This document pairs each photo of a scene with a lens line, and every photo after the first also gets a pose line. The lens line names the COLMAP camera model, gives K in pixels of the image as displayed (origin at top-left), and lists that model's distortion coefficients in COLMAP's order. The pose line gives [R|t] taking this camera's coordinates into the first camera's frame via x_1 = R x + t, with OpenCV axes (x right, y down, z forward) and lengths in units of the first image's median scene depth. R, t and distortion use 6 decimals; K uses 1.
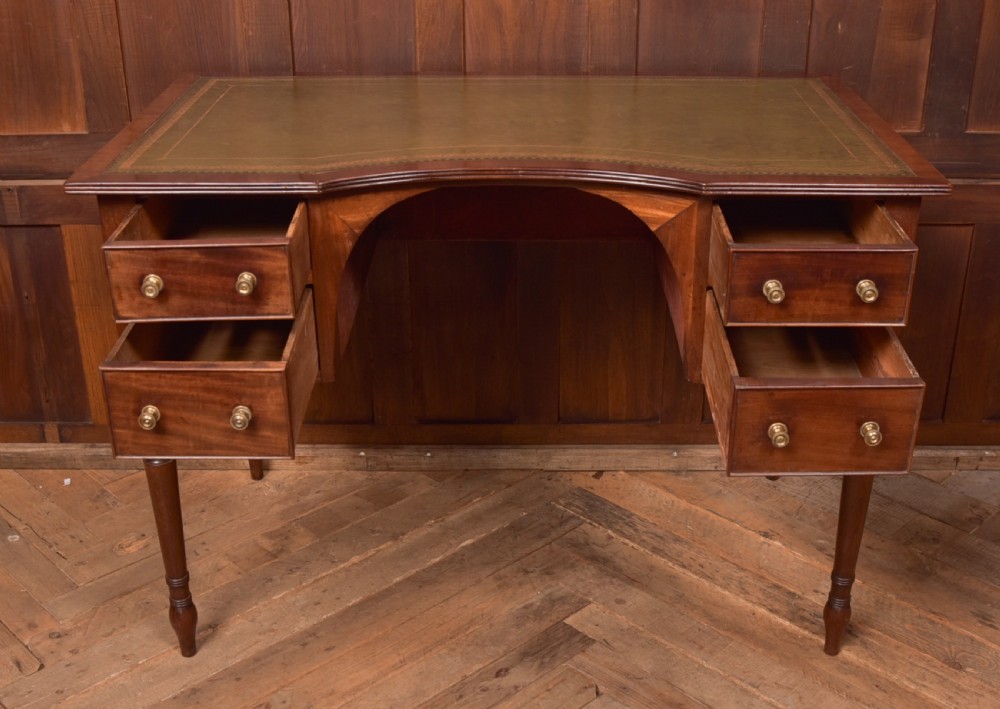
lens RADIAL K [[1292.0, 0, 509.2], [0, 1292.0, 407.3], [0, 0, 1]] dist [-0.104449, 0.000000]
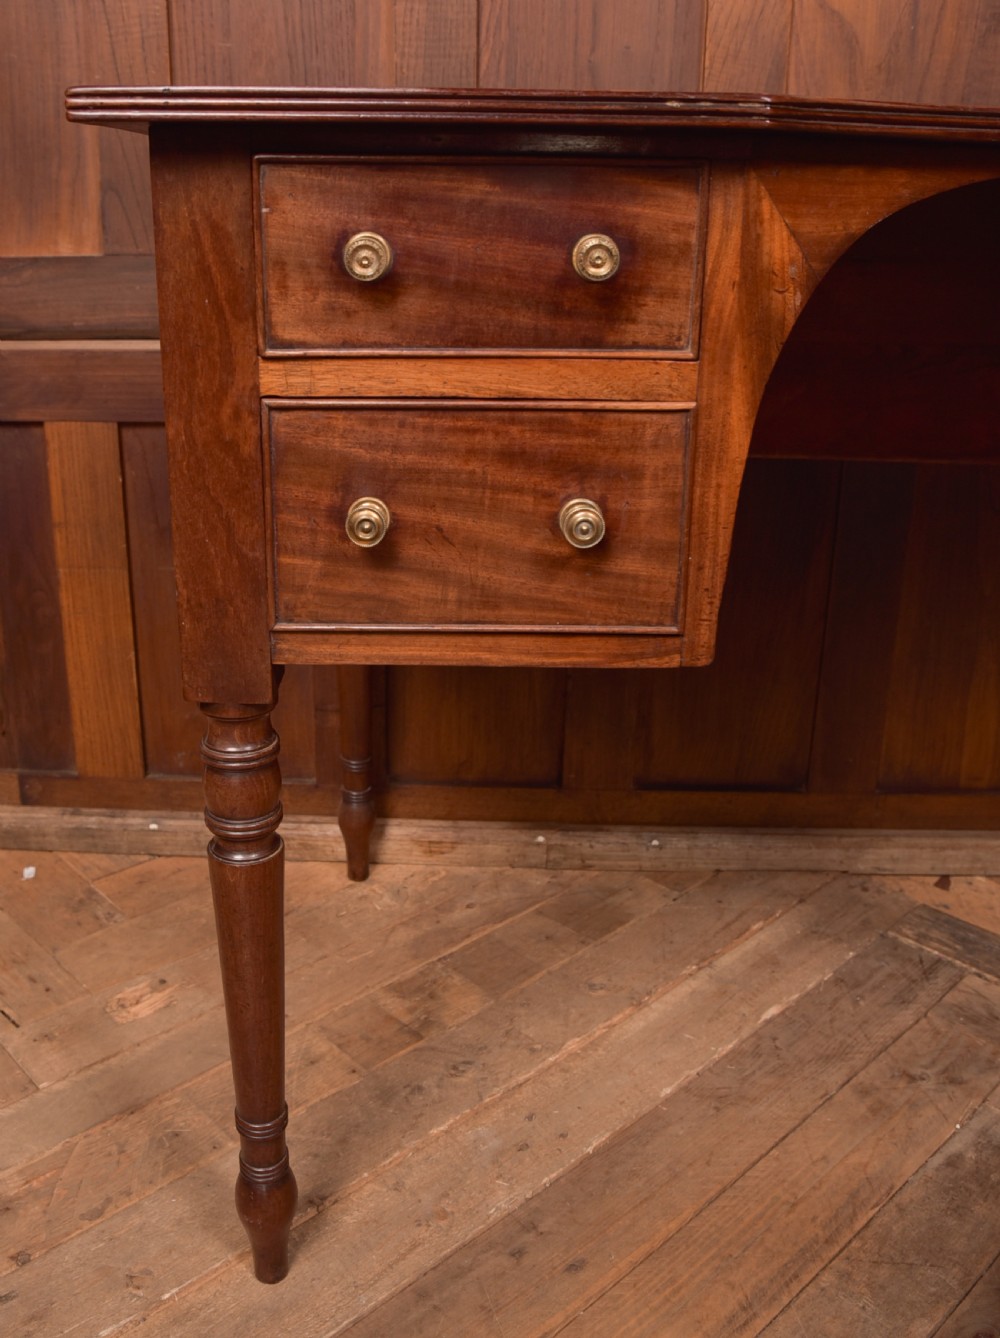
lens RADIAL K [[1244.9, 0, 416.0], [0, 1244.9, 621.5], [0, 0, 1]] dist [-0.090308, 0.000000]
pose [[0.998950, 0.020167, -0.041147, -0.170679], [-0.025376, 0.991153, -0.130277, 0.015284], [0.038156, 0.131185, 0.990623, 0.498460]]
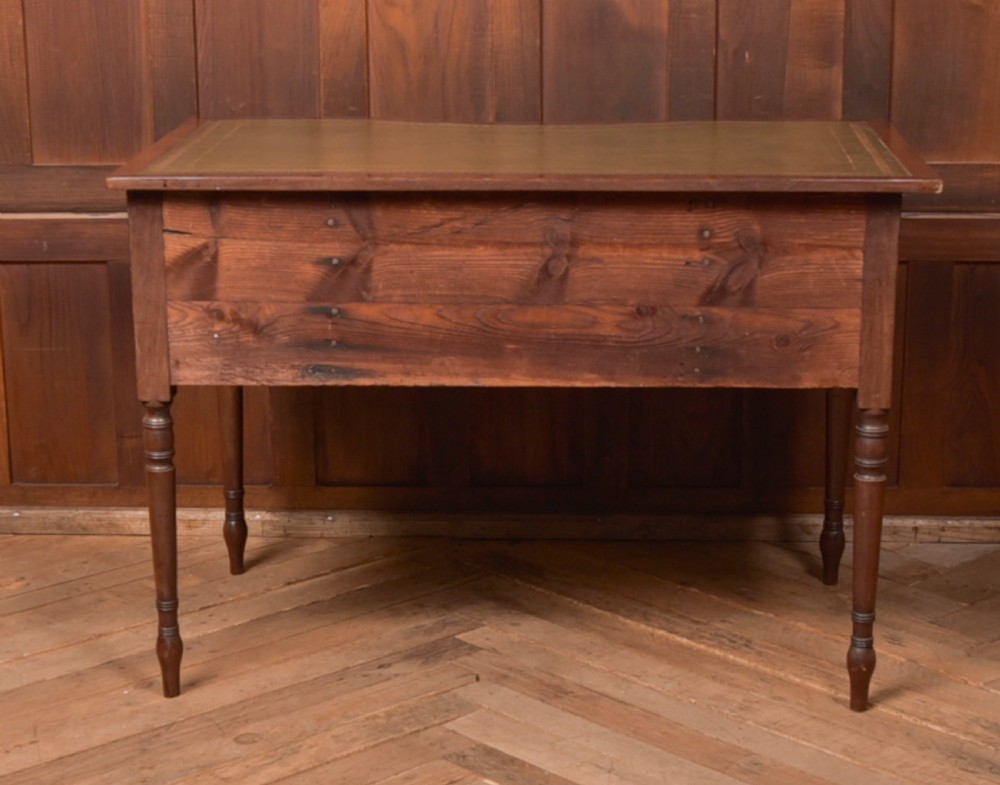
lens RADIAL K [[2295.0, 0, 426.6], [0, 2295.0, 483.4], [0, 0, 1]] dist [-0.120962, 0.000000]
pose [[0.998178, 0.006986, -0.059929, 0.119635], [-0.017396, 0.984417, -0.174987, 0.340854], [0.057773, 0.175710, 0.982745, -0.694788]]
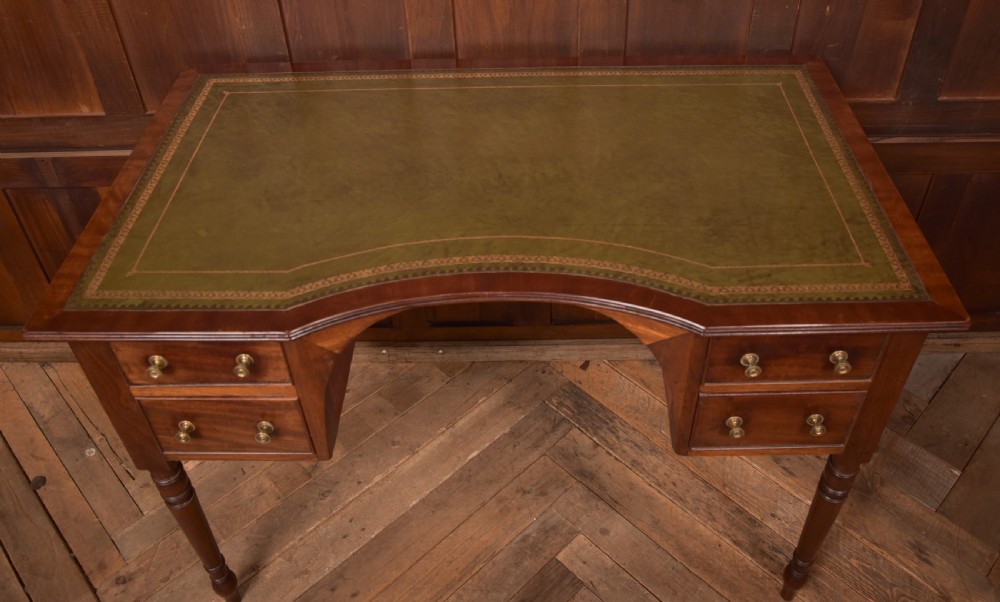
lens RADIAL K [[857.5, 0, 511.8], [0, 857.5, 222.9], [0, 0, 1]] dist [-0.100340, 0.055513]
pose [[0.999772, -0.014989, -0.015199, 0.018000], [0.017972, 0.975246, 0.220390, -0.284433], [0.011519, -0.220613, 0.975294, 0.309469]]
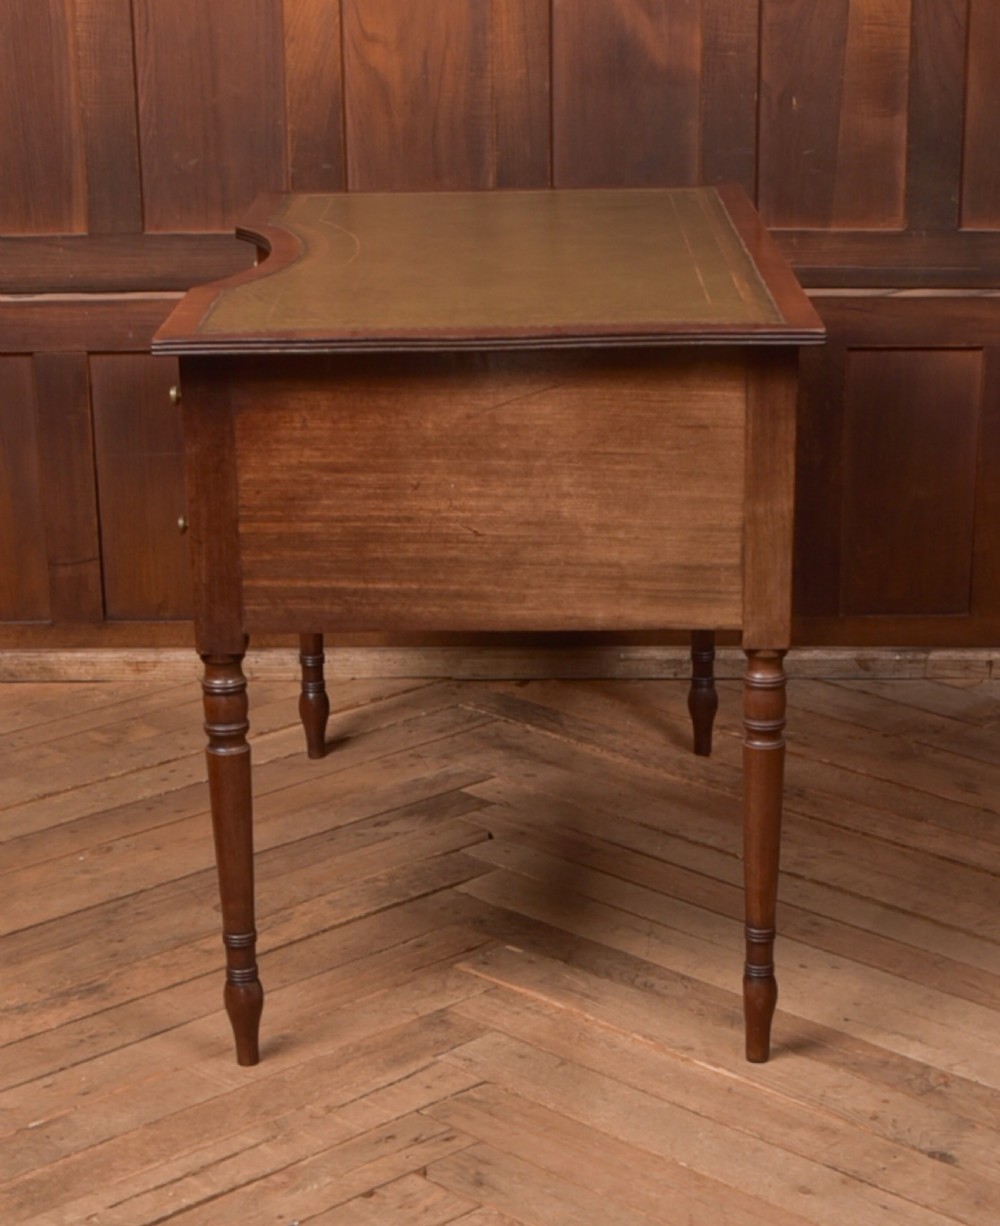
lens RADIAL K [[2858.8, 0, 564.9], [0, 2858.8, 940.9], [0, 0, 1]] dist [-0.096259, 0.000000]
pose [[0.999937, -0.004938, 0.010089, 0.087717], [0.005670, 0.997249, -0.073902, 0.384303], [-0.009696, 0.073955, 0.997214, -0.808127]]
